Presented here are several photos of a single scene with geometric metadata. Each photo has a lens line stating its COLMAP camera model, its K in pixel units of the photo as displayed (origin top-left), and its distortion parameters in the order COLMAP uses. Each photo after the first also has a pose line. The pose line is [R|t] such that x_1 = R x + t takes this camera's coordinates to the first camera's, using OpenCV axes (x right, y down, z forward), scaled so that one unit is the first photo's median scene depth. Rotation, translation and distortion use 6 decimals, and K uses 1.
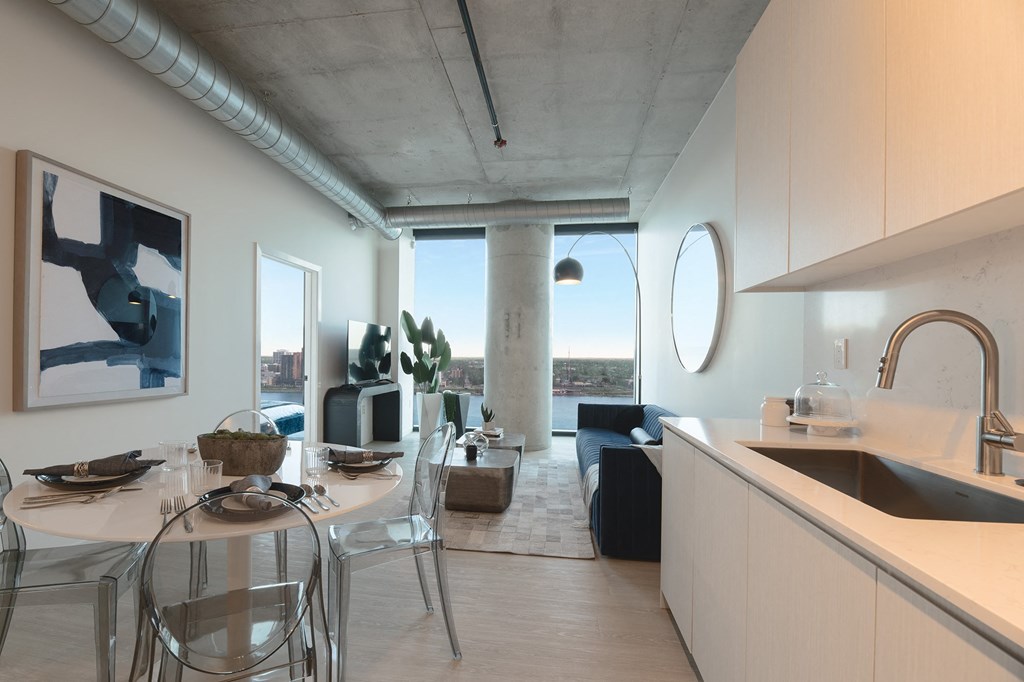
lens RADIAL K [[417.3, 0, 508.3], [0, 417.3, 356.5], [0, 0, 1]] dist [0.000026, 0.000039]
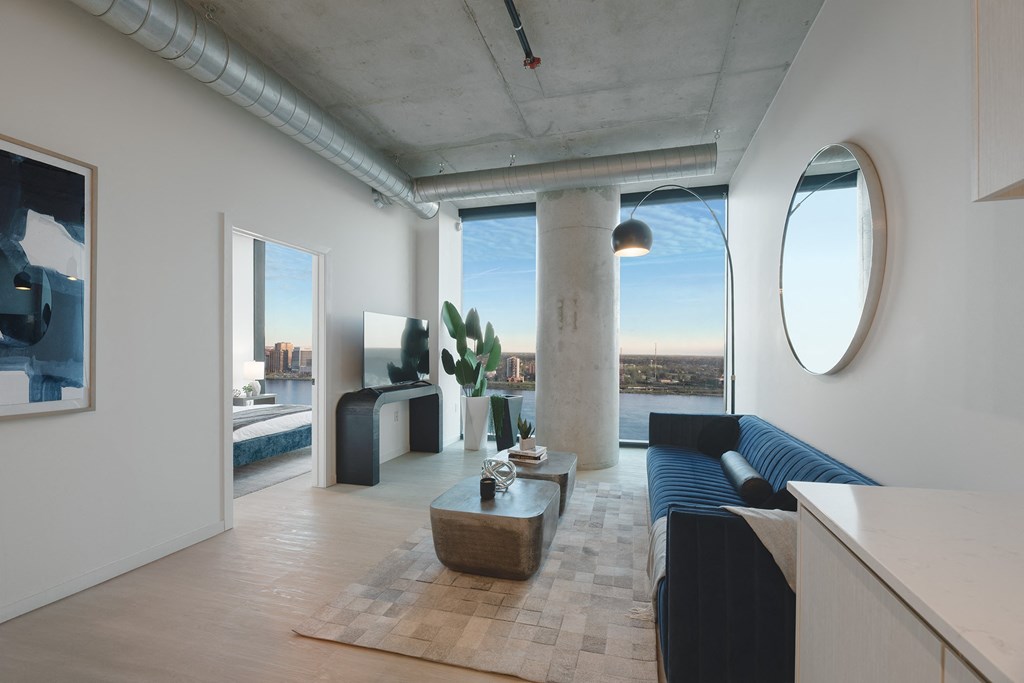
lens RADIAL K [[459.9, 0, 514.6], [0, 459.9, 357.3], [0, 0, 1]] dist [-0.000395, -0.000266]
pose [[0.990897, -0.009811, -0.134266, 0.039816], [0.011135, 0.999896, 0.009114, -0.000844], [0.134163, -0.010526, 0.990903, 0.138662]]
